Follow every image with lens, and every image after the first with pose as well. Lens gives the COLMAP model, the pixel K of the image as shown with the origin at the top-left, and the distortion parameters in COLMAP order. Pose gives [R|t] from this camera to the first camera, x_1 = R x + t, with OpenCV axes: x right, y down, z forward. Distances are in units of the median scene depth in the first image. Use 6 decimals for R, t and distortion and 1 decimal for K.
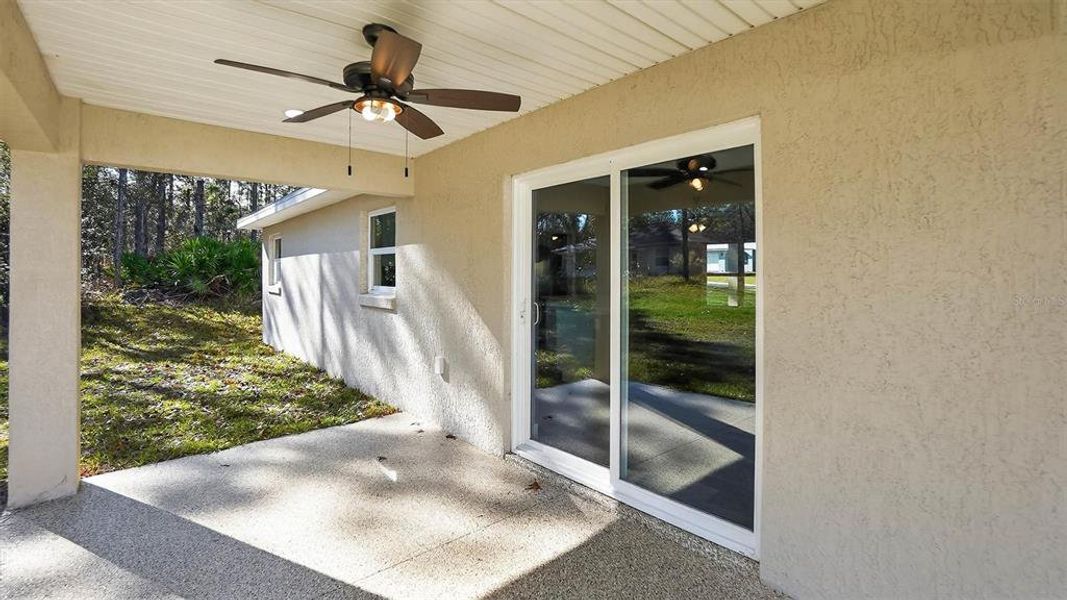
lens RADIAL K [[478.8, 0, 520.9], [0, 478.8, 295.2], [0, 0, 1]] dist [-0.042889, 0.020167]
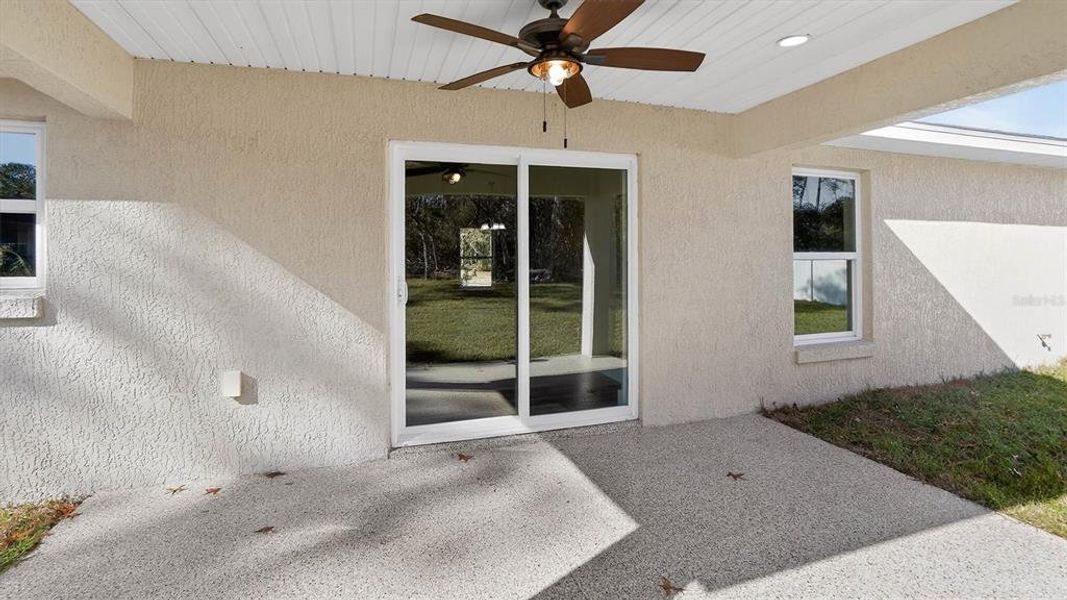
lens RADIAL K [[478.8, 0, 520.9], [0, 478.8, 295.2], [0, 0, 1]] dist [-0.042889, 0.020167]
pose [[0.394795, -0.075549, 0.915658, -0.728889], [0.048375, 0.996940, 0.061398, -0.002386], [-0.917495, 0.020055, 0.397242, 0.415541]]
